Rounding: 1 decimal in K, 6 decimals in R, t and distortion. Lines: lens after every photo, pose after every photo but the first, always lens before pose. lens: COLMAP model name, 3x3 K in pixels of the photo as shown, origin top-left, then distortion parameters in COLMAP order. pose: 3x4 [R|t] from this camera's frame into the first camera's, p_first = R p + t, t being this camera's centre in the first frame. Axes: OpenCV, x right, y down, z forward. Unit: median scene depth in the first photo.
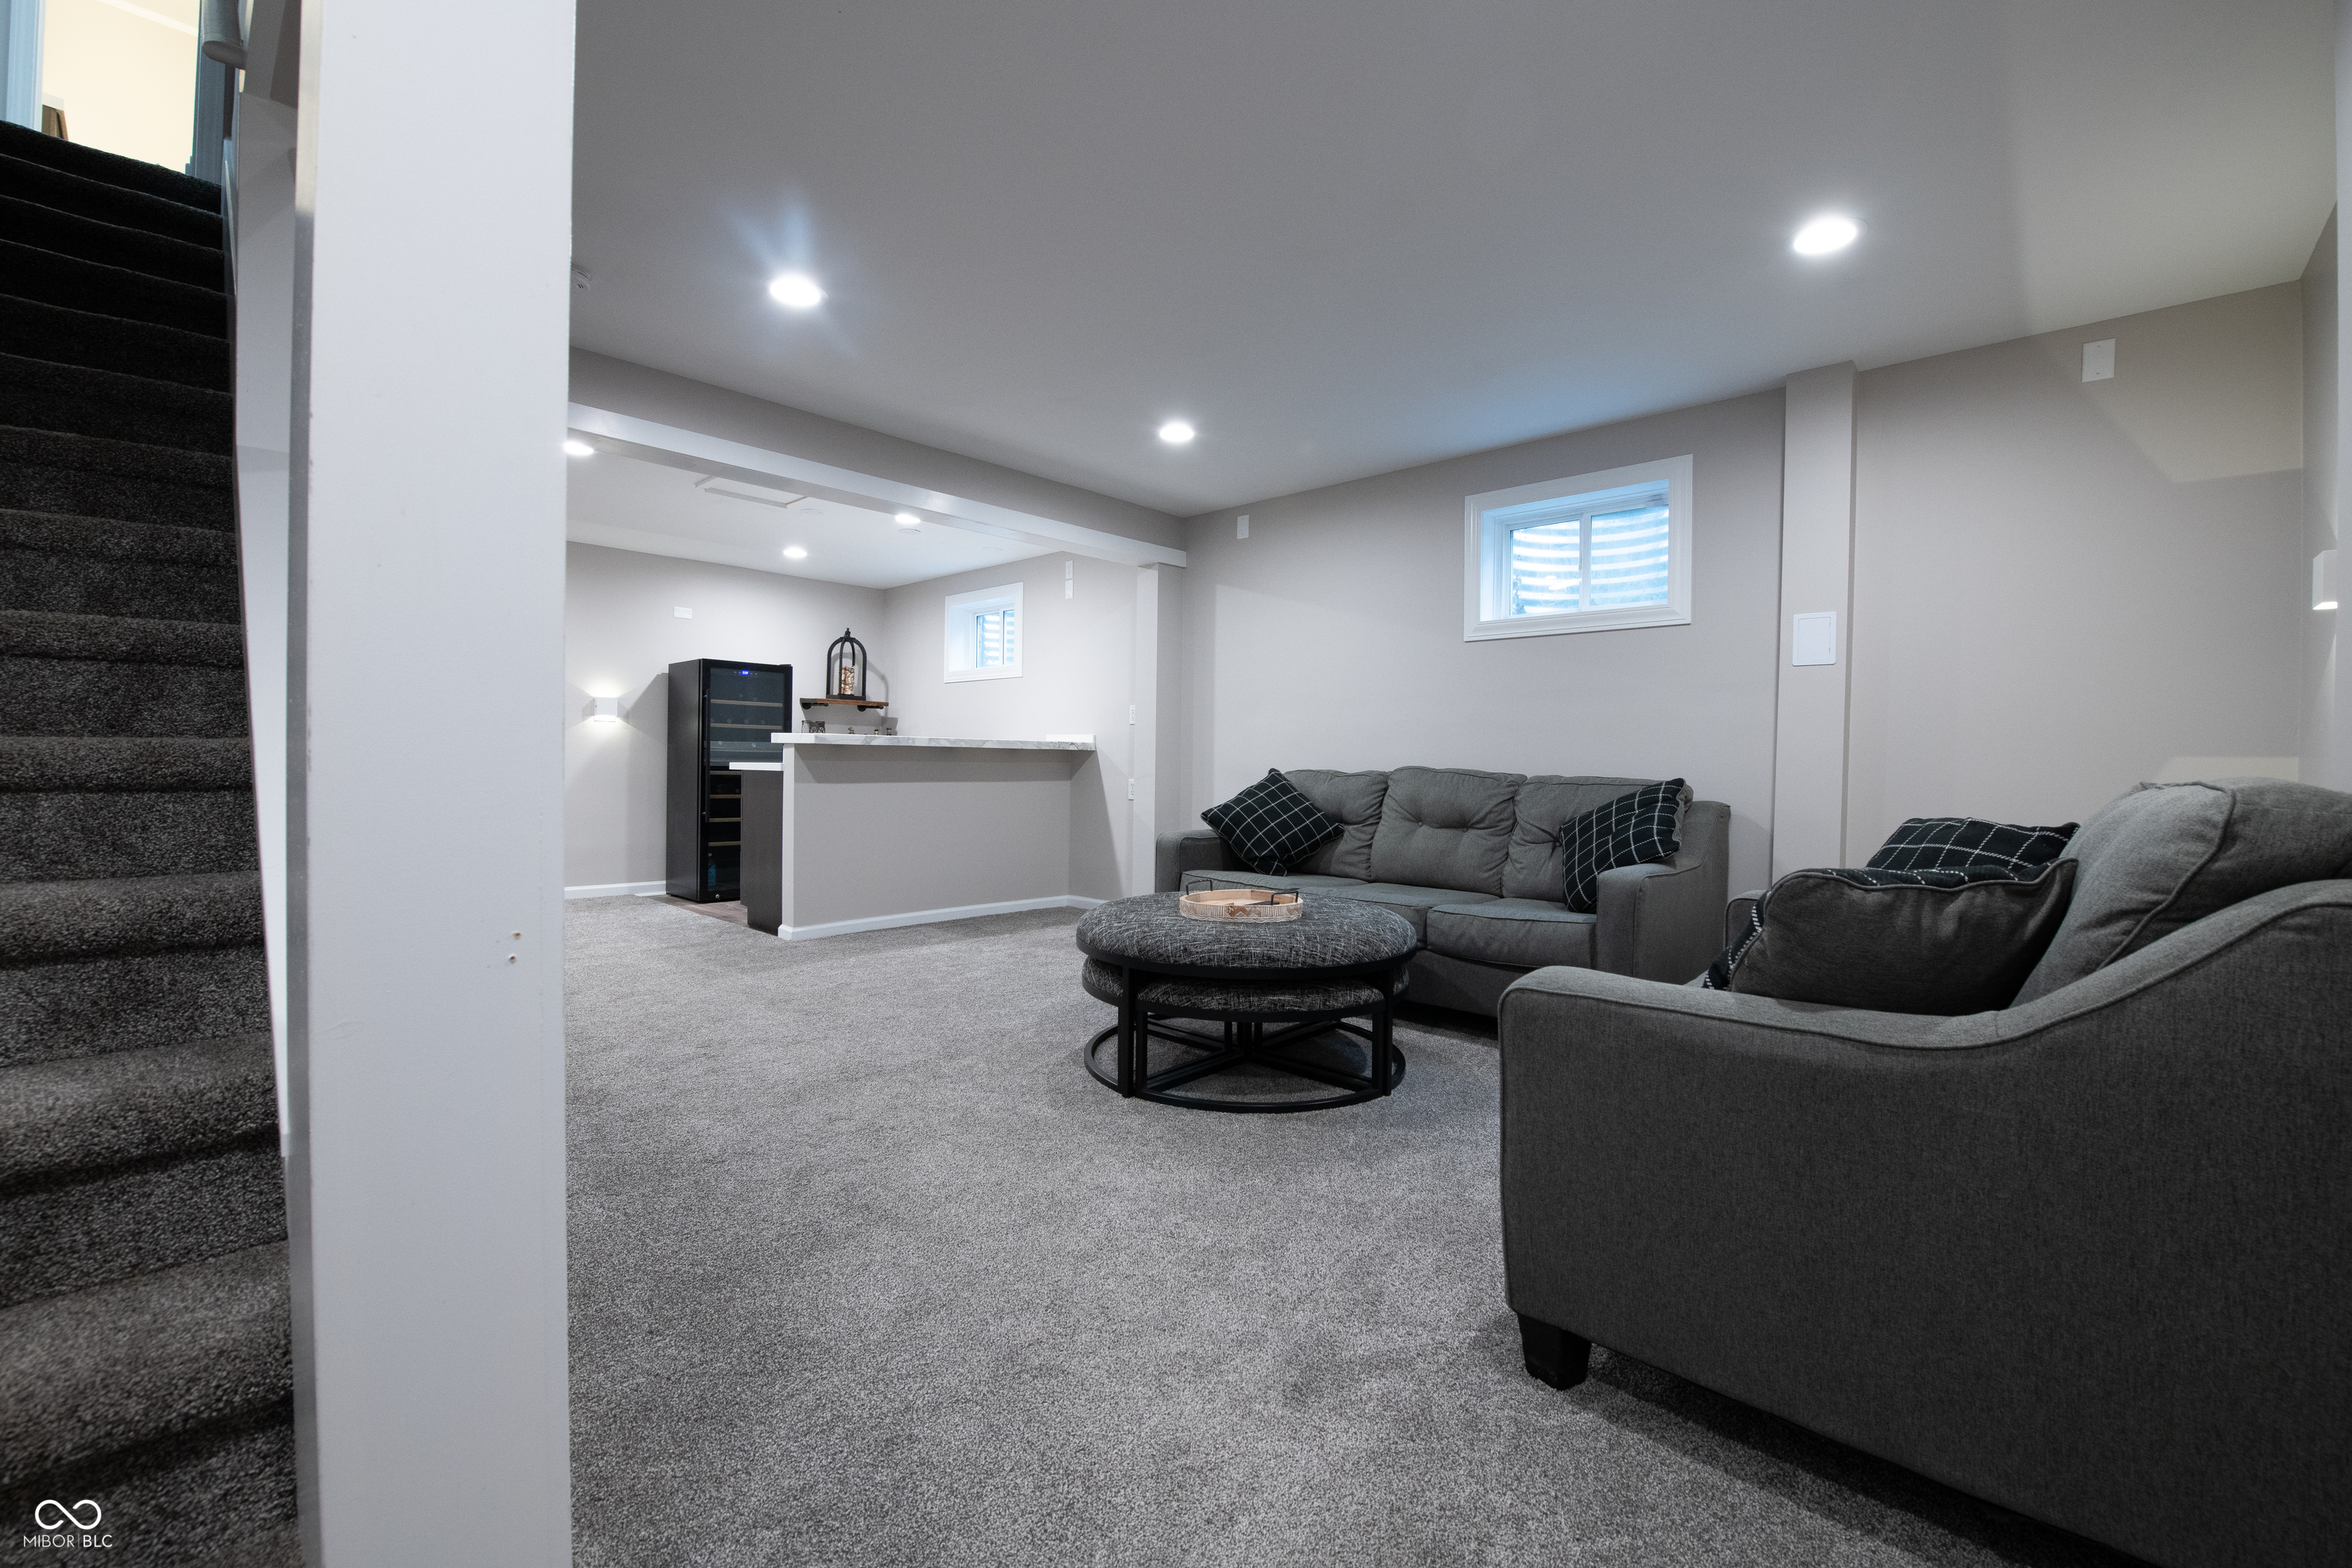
lens RADIAL K [[938.4, 0, 1176.7], [0, 938.4, 775.8], [0, 0, 1]] dist [-0.012741, -0.004816]
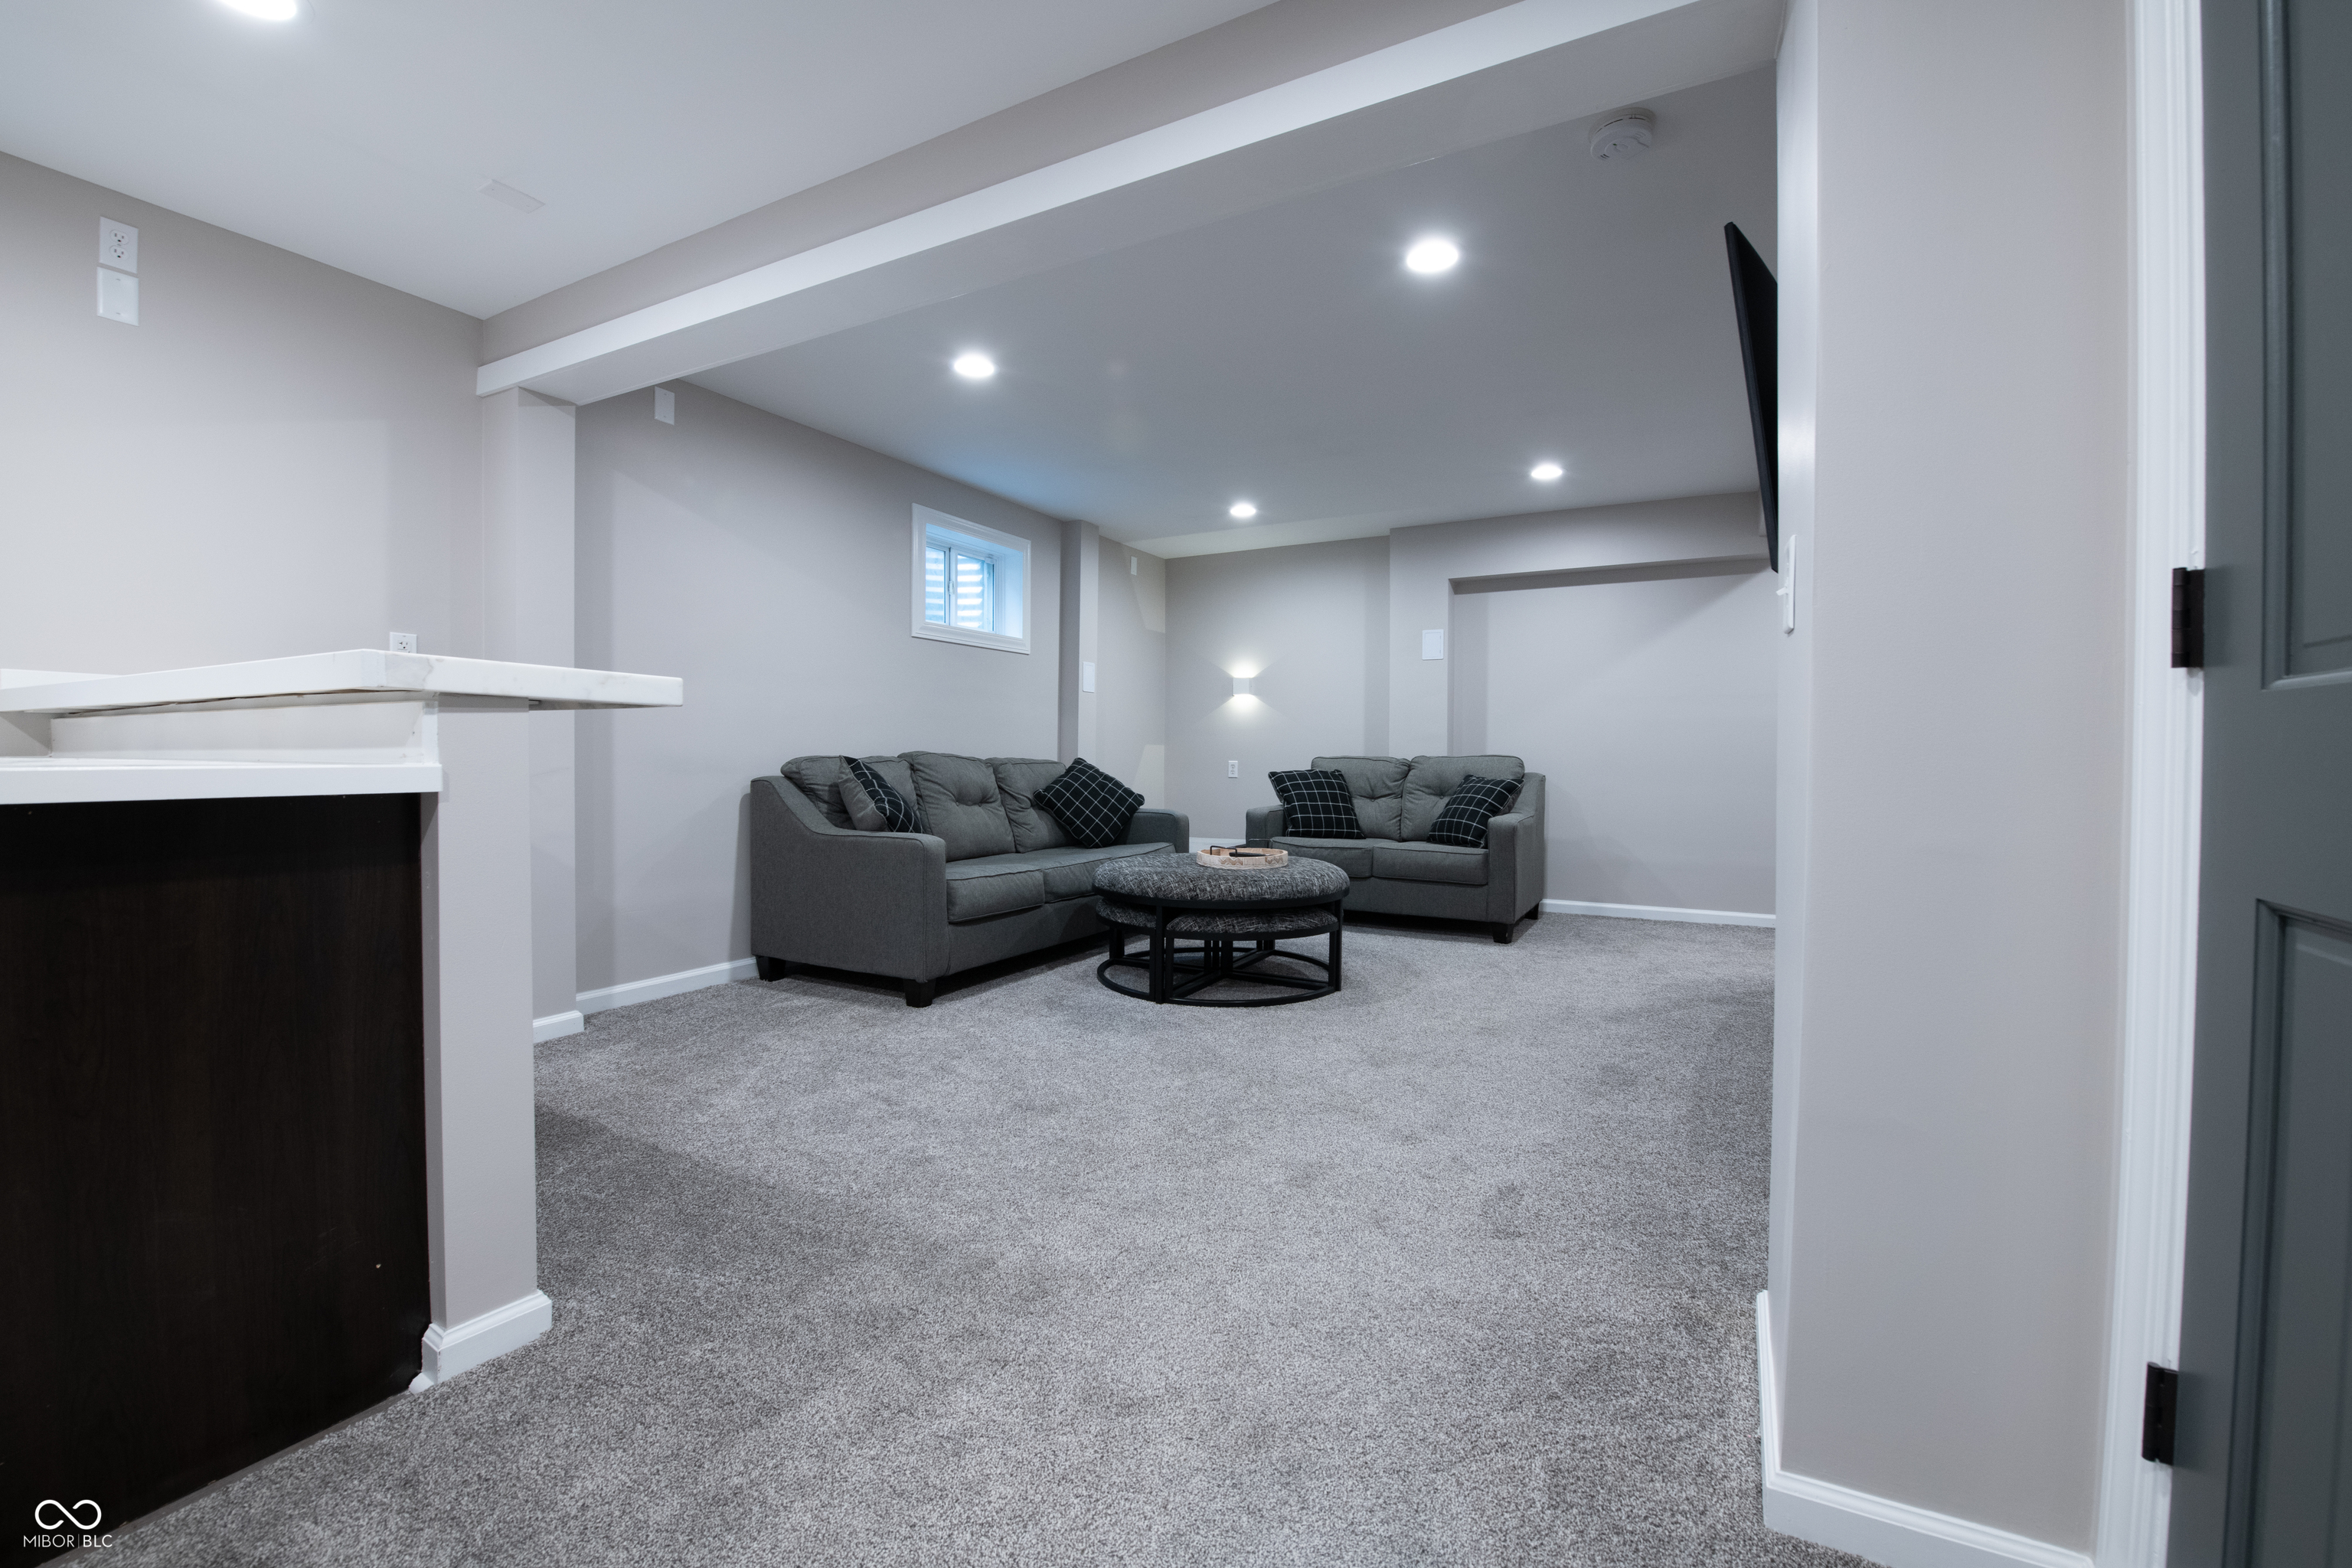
lens RADIAL K [[956.9, 0, 1178.5], [0, 956.9, 775.0], [0, 0, 1]] dist [-0.014100, -0.004591]
pose [[-0.248093, -0.034133, 0.968135, -0.578167], [0.006760, 0.999294, 0.036964, -0.014585], [-0.968713, 0.015715, -0.247687, 0.662840]]
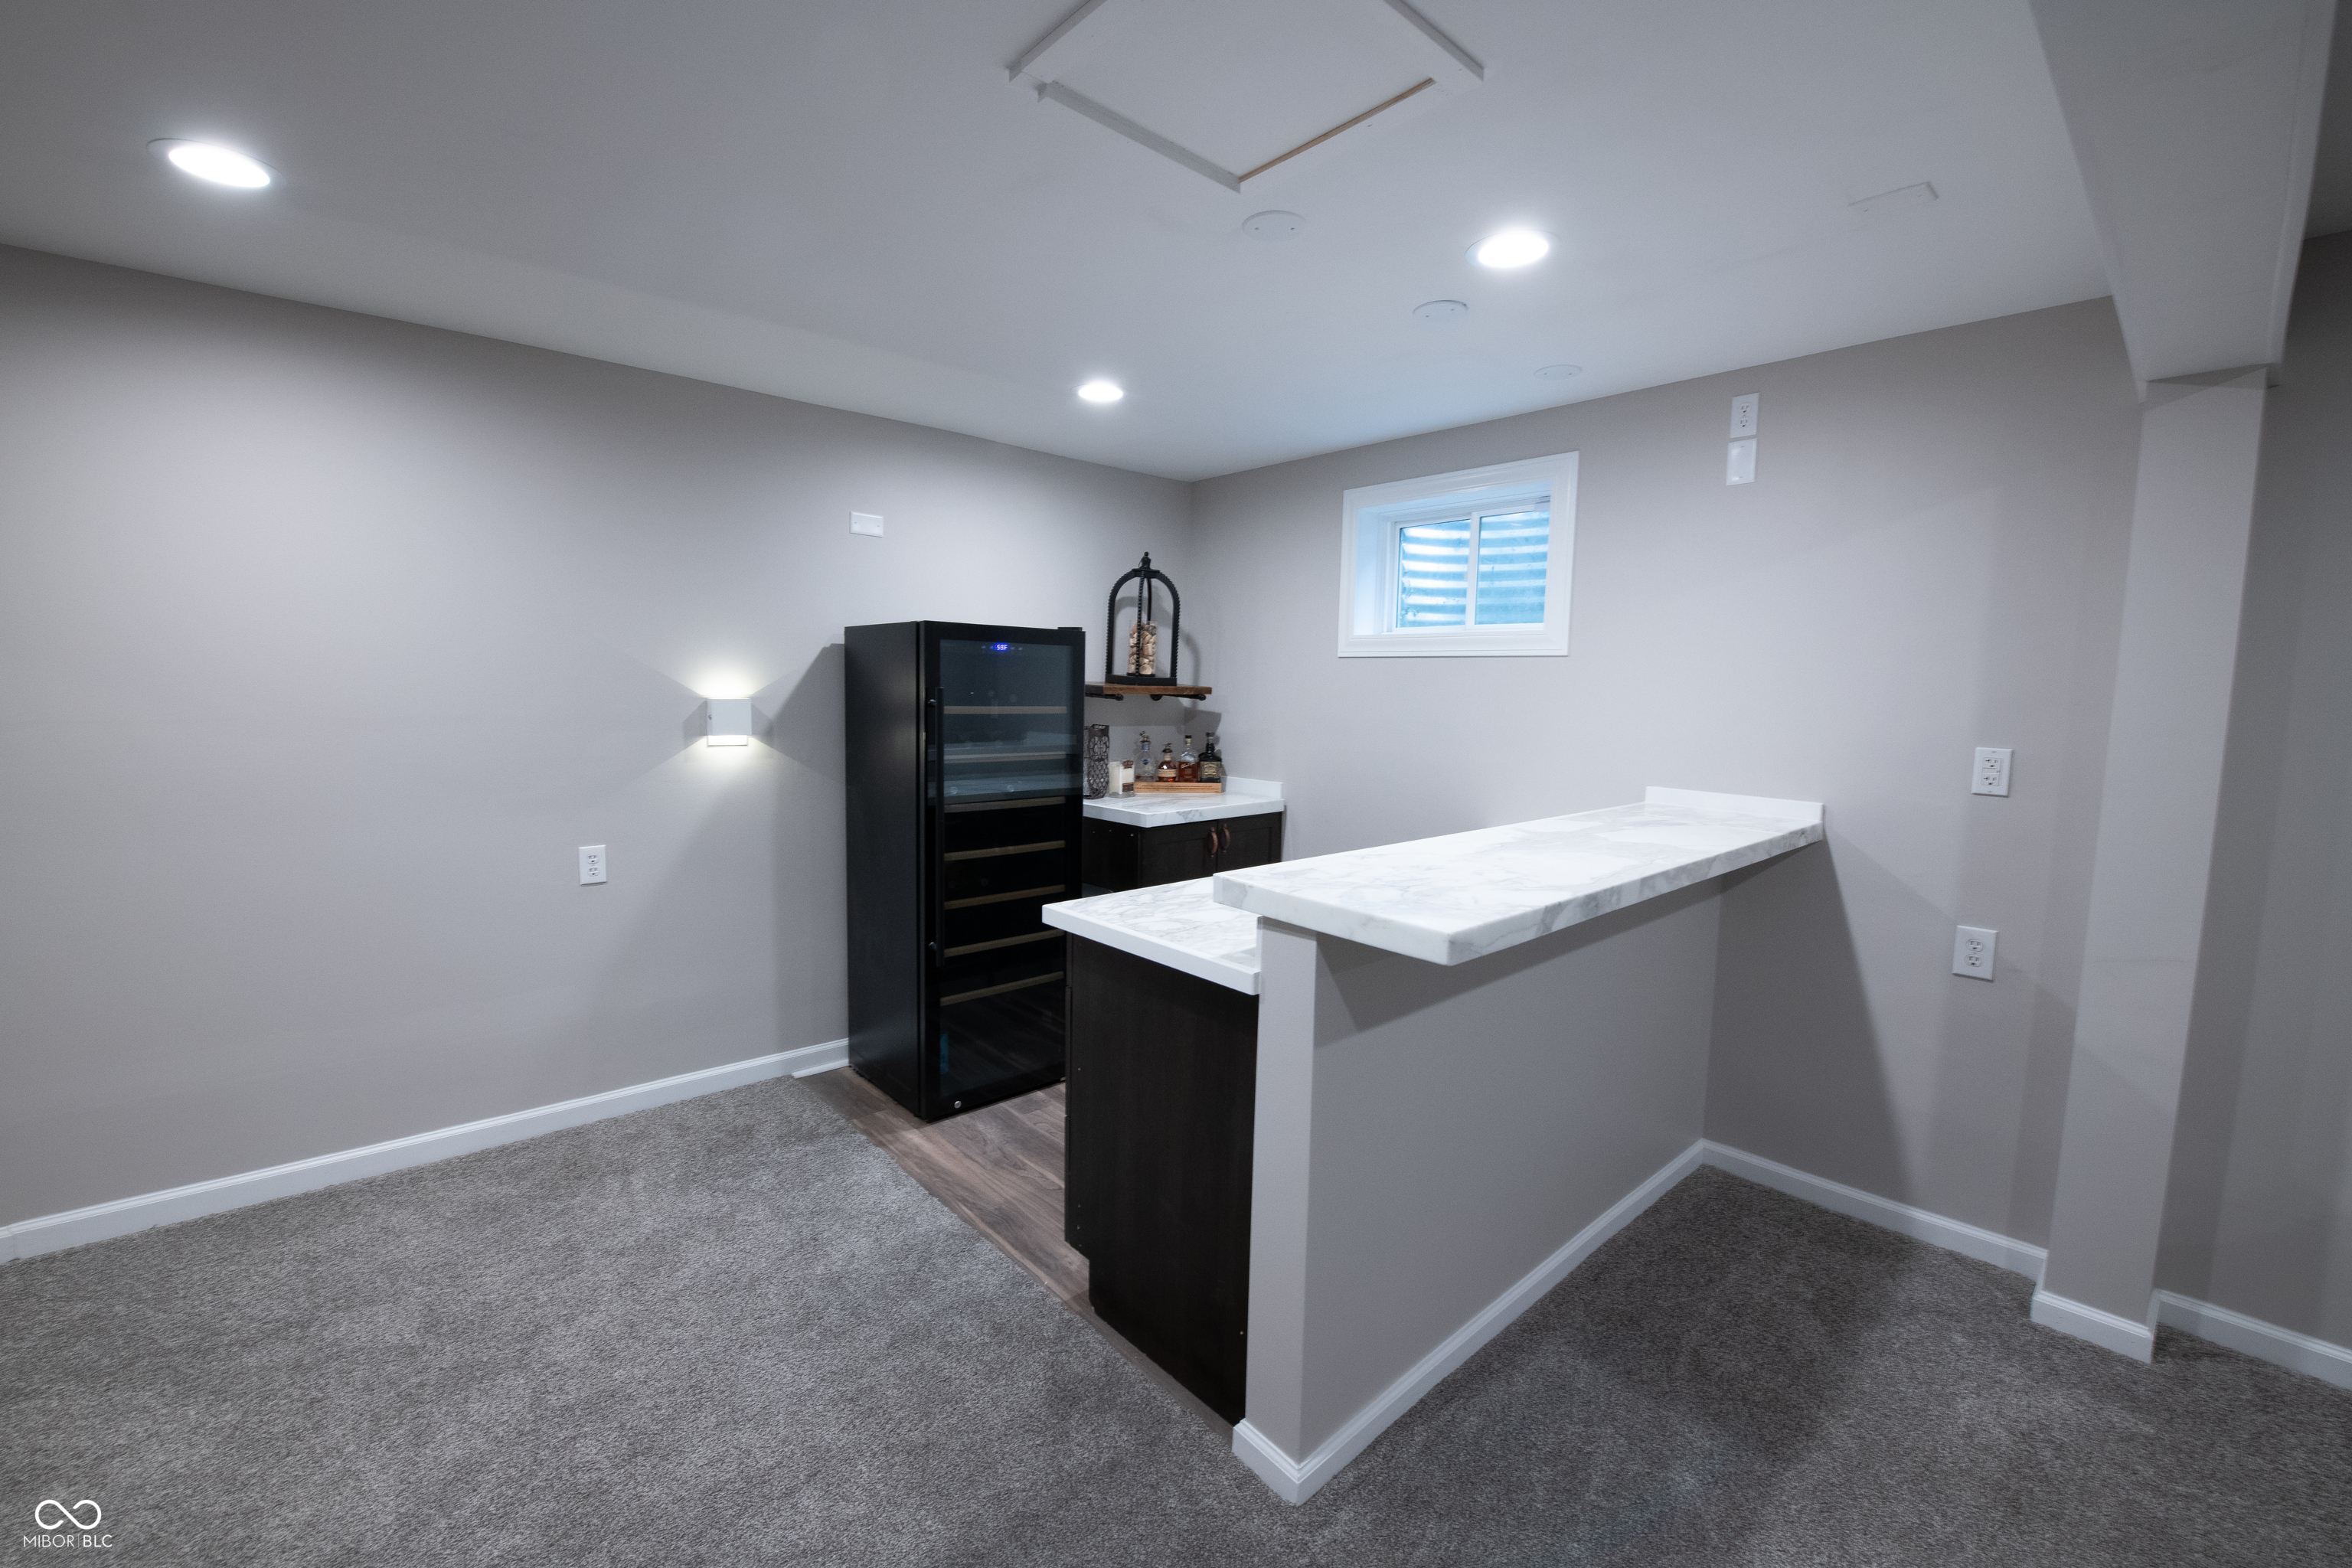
lens RADIAL K [[955.4, 0, 1177.1], [0, 955.4, 773.8], [0, 0, 1]] dist [-0.017655, -0.000764]
pose [[0.995109, 0.015854, -0.097504, -0.322498], [-0.008383, 0.997029, 0.076565, -0.083788], [0.098428, -0.075373, 0.992286, 0.514955]]
